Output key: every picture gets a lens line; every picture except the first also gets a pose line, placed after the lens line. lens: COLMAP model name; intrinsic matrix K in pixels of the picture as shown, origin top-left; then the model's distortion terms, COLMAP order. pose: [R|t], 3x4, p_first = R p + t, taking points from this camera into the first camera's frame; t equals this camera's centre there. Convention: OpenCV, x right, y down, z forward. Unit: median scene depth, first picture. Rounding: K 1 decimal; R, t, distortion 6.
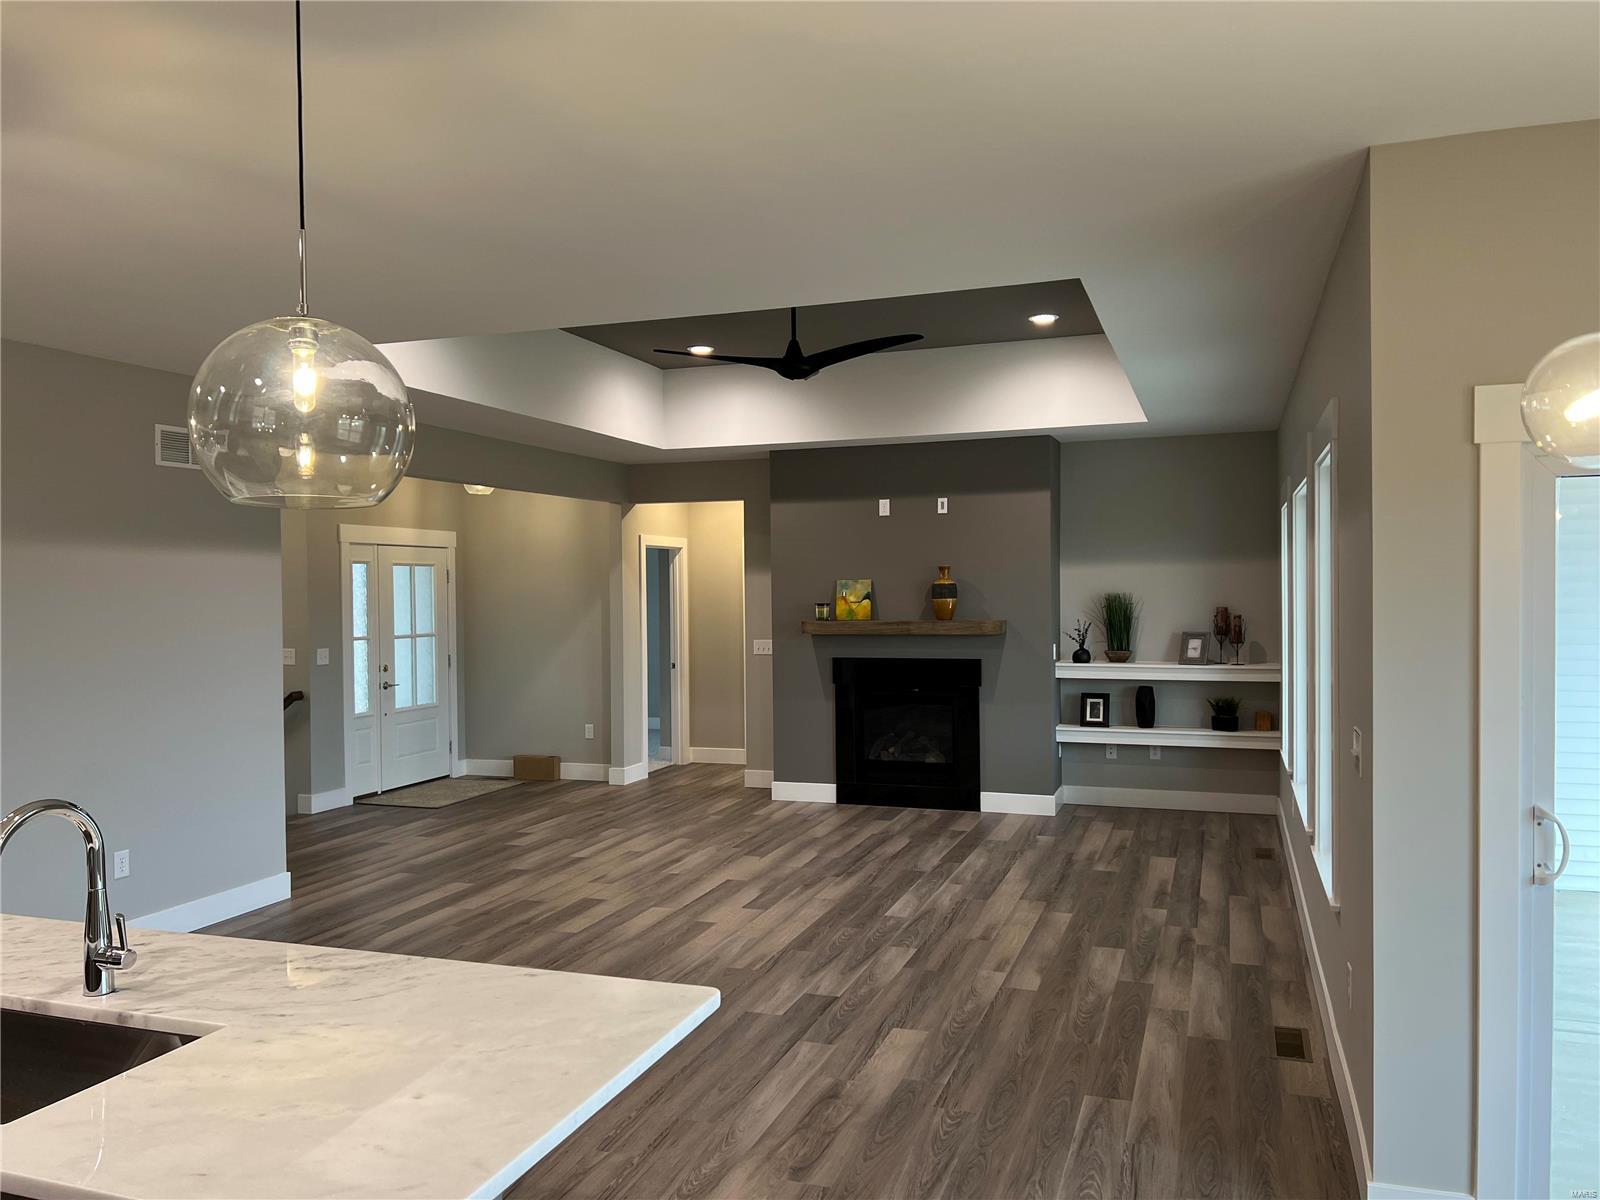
lens RADIAL K [[1213.1, 0, 799.7], [0, 1213.1, 610.5], [0, 0, 1]] dist [0.093912, -0.001854]
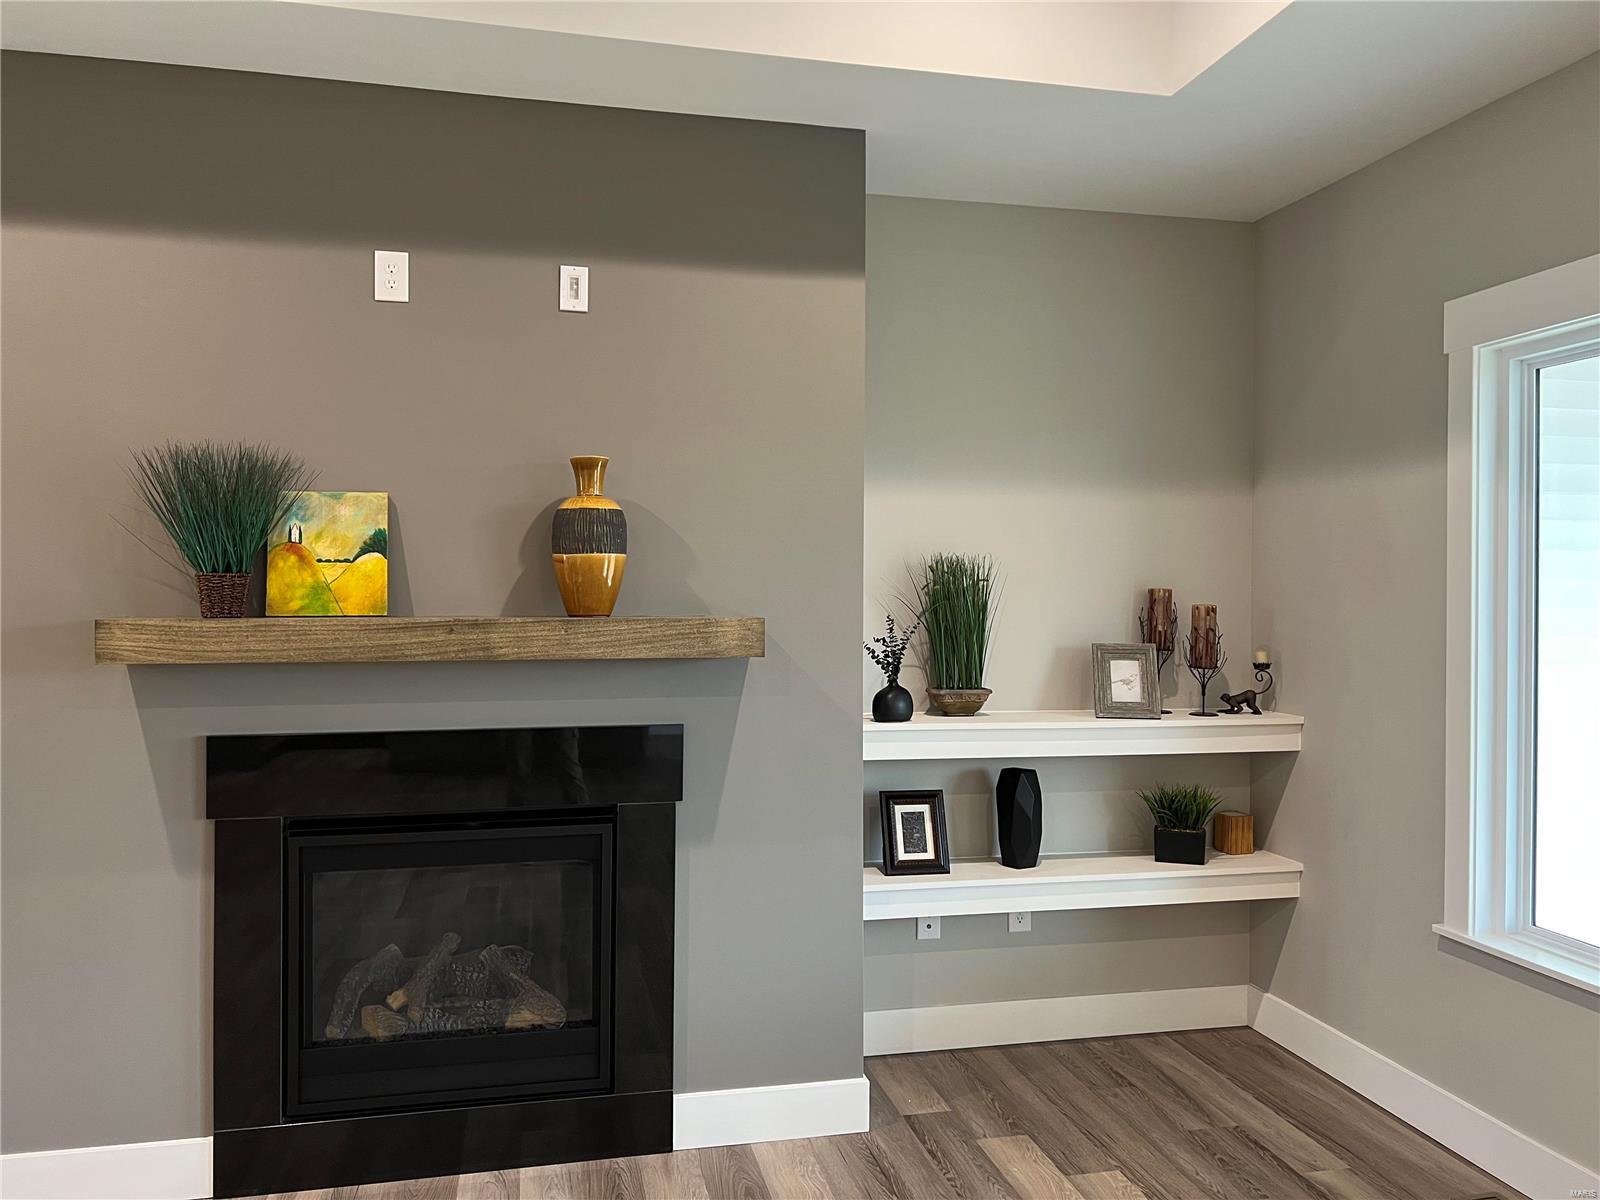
lens RADIAL K [[1196.4, 0, 806.7], [0, 1196.4, 601.4], [0, 0, 1]] dist [0.080926, -0.096627]
pose [[0.844166, 0.009845, 0.535991, -0.010947], [-0.004345, 0.999924, -0.011523, 0.007383], [-0.536064, 0.007398, 0.844145, 0.680534]]
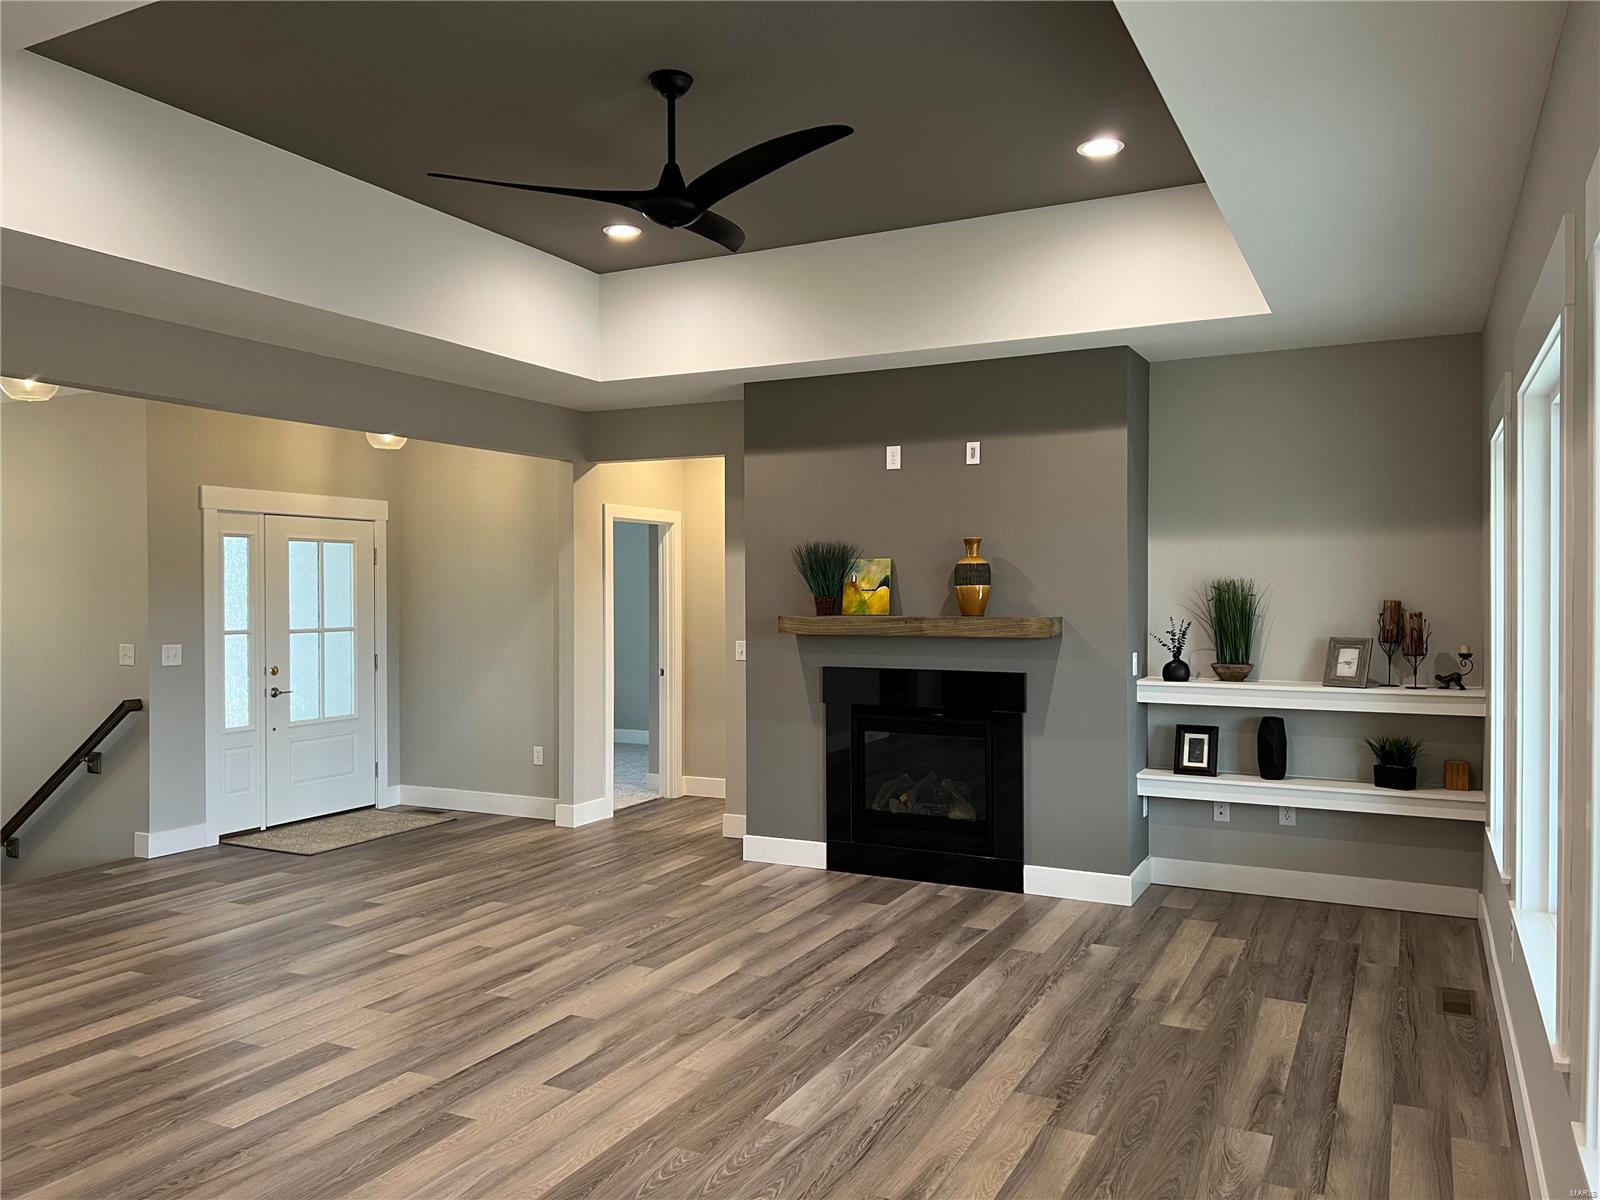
lens RADIAL K [[1196.4, 0, 806.7], [0, 1196.4, 601.4], [0, 0, 1]] dist [0.080926, -0.096627]
pose [[0.991594, 0.009334, -0.129051, 0.113628], [-0.010565, 0.999905, -0.008856, 0.006626], [0.128956, 0.010145, 0.991598, 0.305077]]
